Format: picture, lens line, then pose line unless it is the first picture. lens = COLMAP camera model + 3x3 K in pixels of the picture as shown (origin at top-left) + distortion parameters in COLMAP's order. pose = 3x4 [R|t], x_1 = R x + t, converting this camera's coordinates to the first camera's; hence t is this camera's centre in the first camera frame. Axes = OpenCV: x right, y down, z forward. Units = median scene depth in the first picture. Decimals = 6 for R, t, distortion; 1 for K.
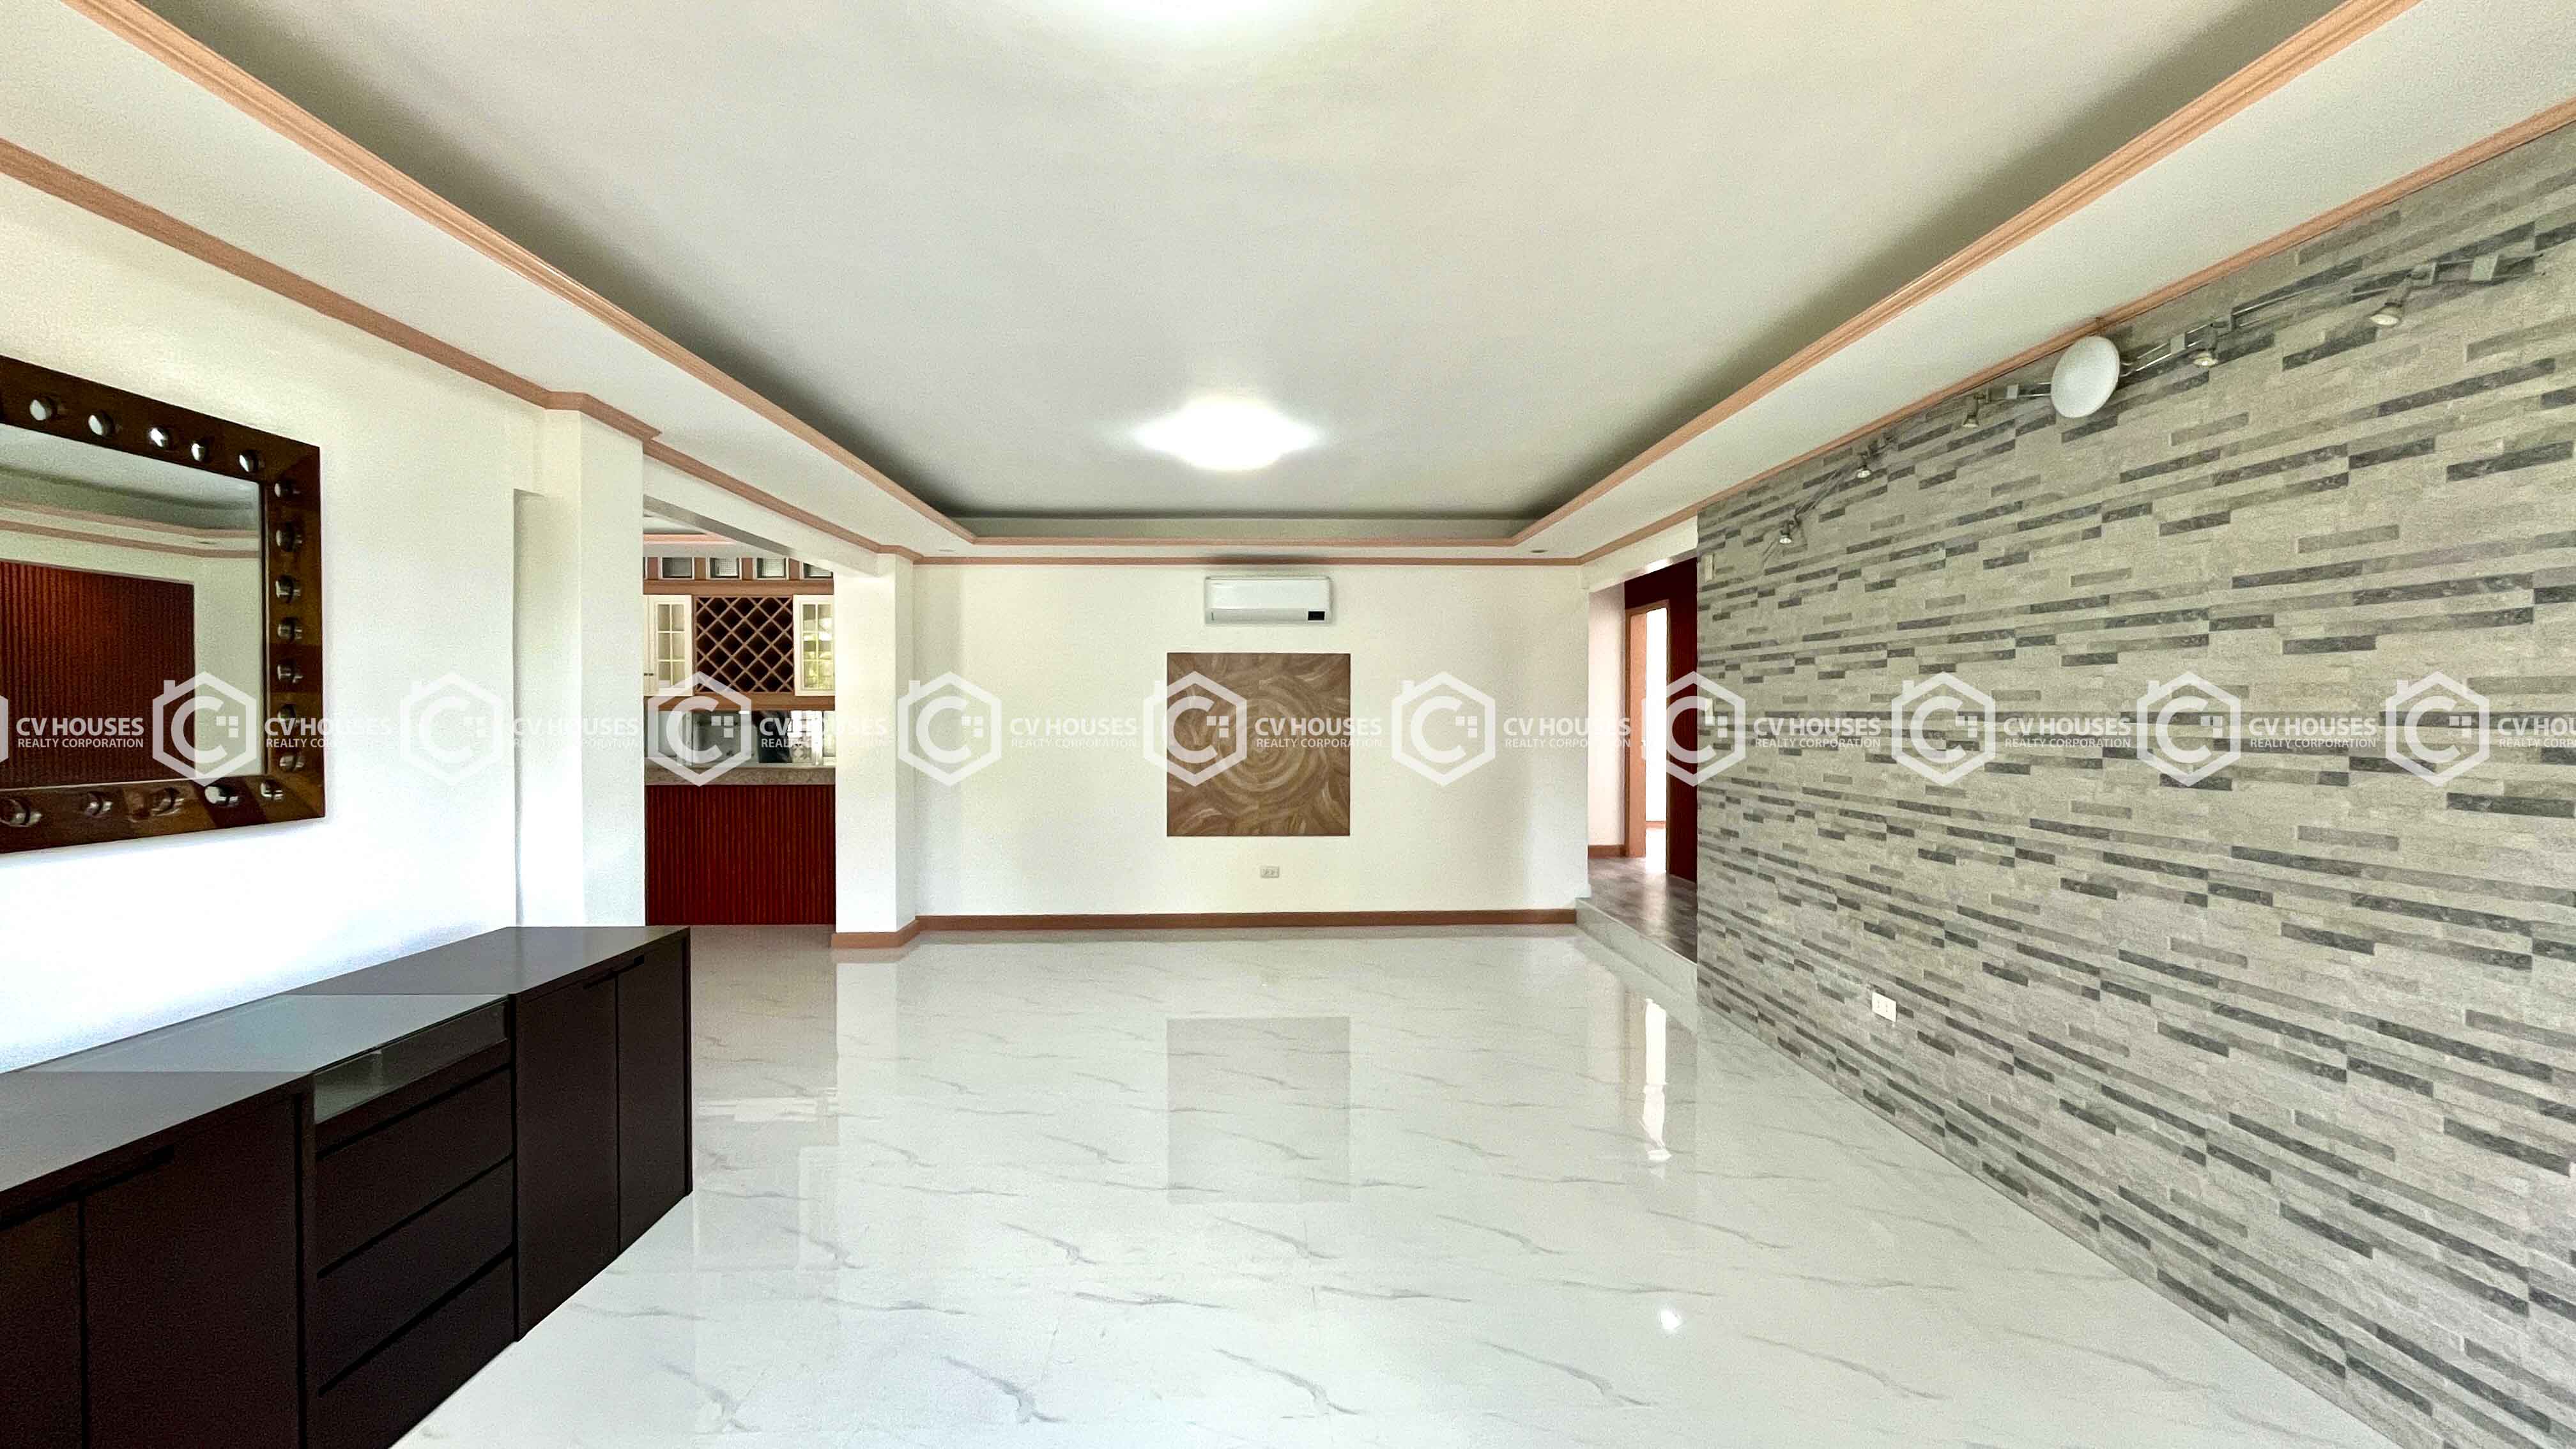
lens RADIAL K [[1062.9, 0, 1295.4], [0, 1062.9, 738.5], [0, 0, 1]] dist [-0.011611, 0.000008]
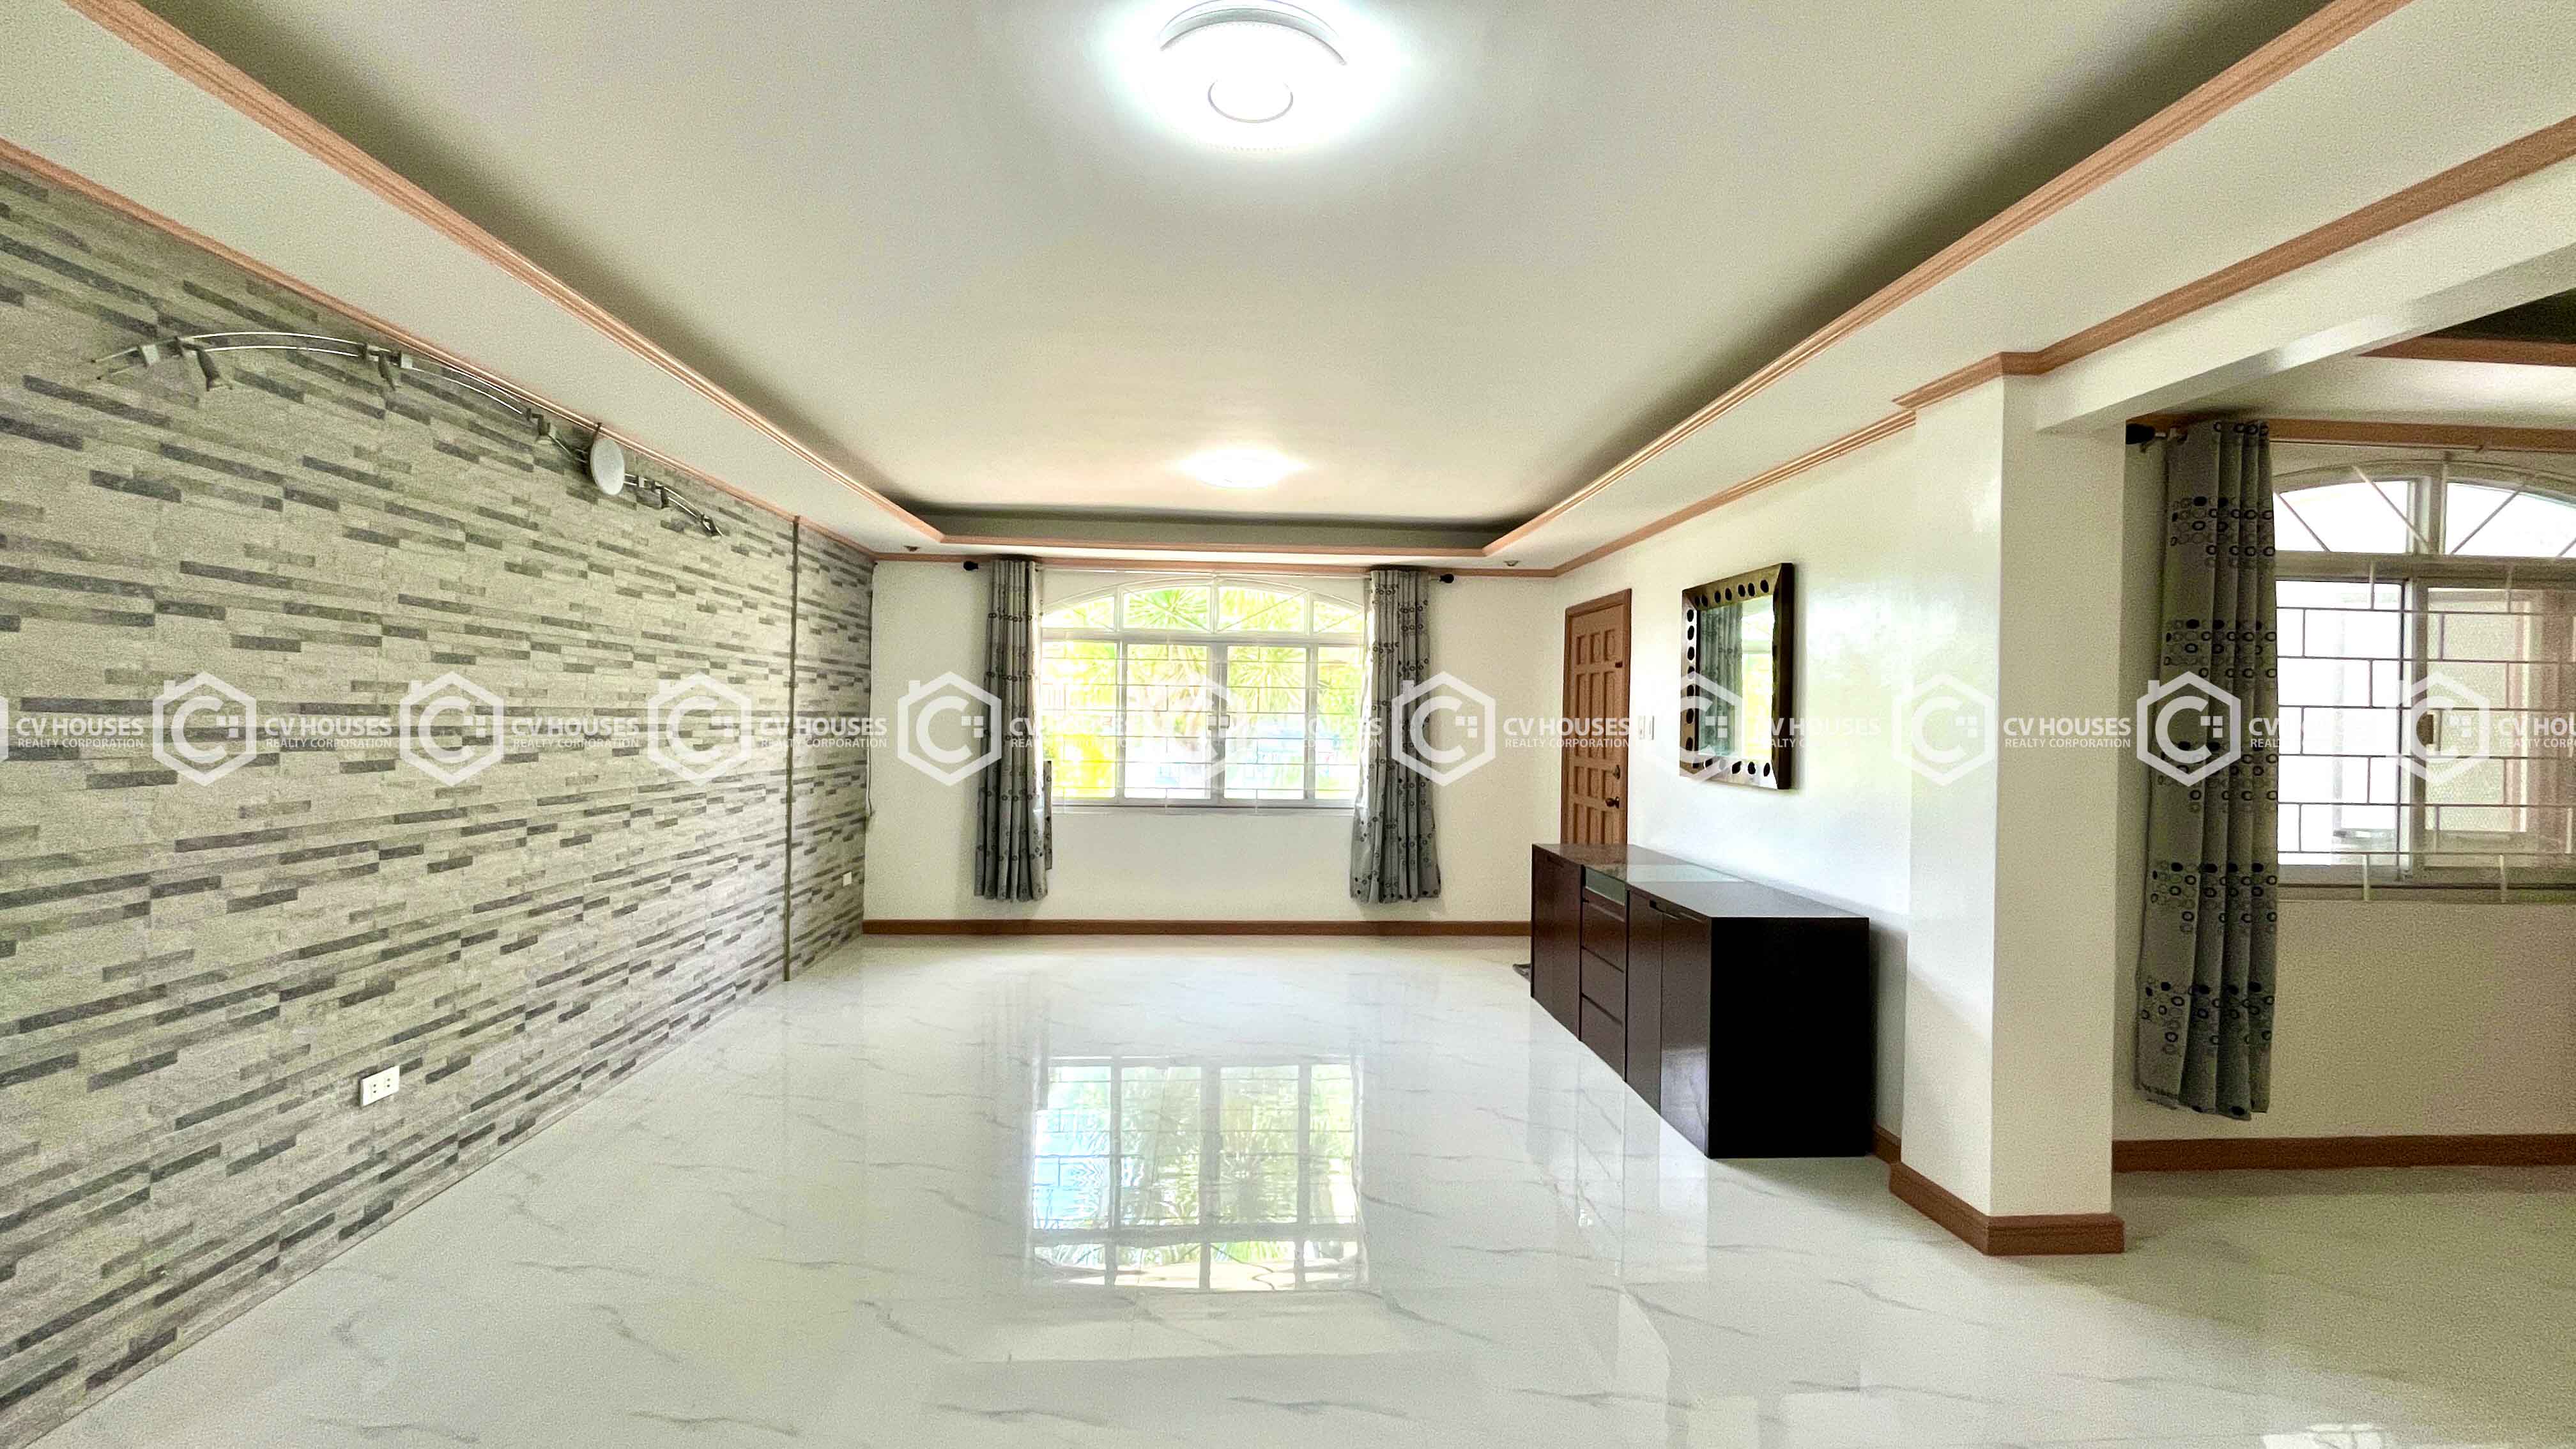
lens RADIAL K [[1062.9, 0, 1284.0], [0, 1062.9, 719.3], [0, 0, 1]] dist [-0.011611, 0.000008]
pose [[-0.999800, -0.015693, -0.012385, -0.100476], [-0.016008, 0.999540, 0.025767, -0.049335], [0.011975, 0.025961, -0.999591, 1.947199]]
